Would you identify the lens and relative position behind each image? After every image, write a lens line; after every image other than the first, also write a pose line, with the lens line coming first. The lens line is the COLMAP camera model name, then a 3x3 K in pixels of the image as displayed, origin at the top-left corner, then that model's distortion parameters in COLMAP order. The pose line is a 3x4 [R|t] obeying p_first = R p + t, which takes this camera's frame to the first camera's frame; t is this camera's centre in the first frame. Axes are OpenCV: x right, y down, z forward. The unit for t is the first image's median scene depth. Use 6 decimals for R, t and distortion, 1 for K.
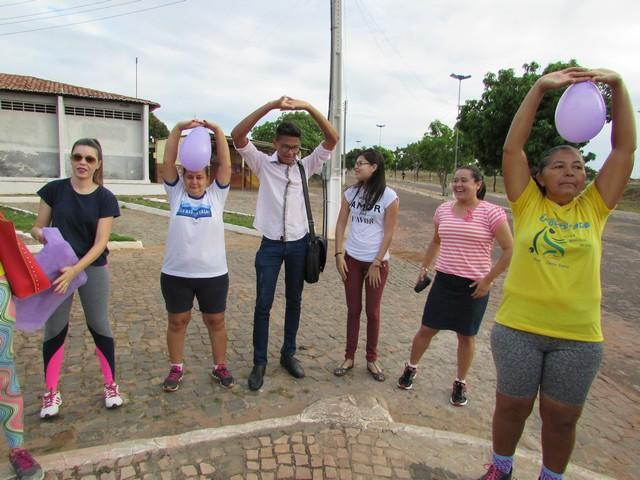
lens RADIAL K [[462.4, 0, 317.7], [0, 462.4, 240.3], [0, 0, 1]] dist [-0.020628, 0.005226]
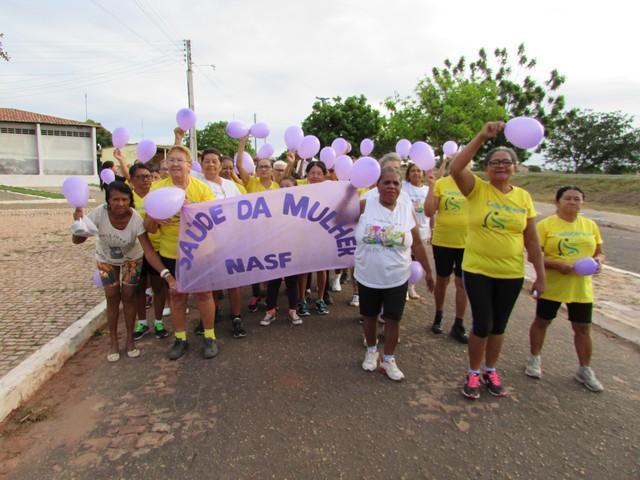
lens RADIAL K [[462.1, 0, 322.3], [0, 462.1, 240.3], [0, 0, 1]] dist [-0.032473, 0.009974]
pose [[0.994364, -0.039674, 0.098316, 0.242252], [0.039628, 0.999212, 0.002418, 0.122722], [-0.098334, 0.001492, 0.995152, -0.654077]]
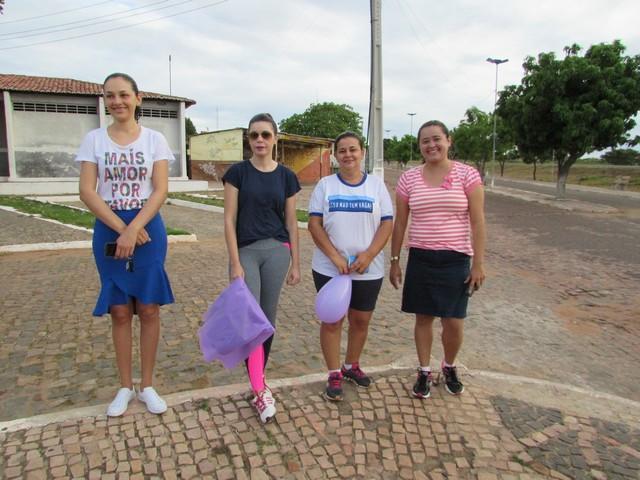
lens RADIAL K [[483.7, 0, 319.3], [0, 483.7, 240.0], [0, 0, 1]] dist [-0.034653, 0.014473]
pose [[0.998266, -0.021027, -0.054972, -0.023063], [0.021460, 0.999743, 0.007285, 0.006435], [0.054805, -0.008452, 0.998461, -0.040461]]
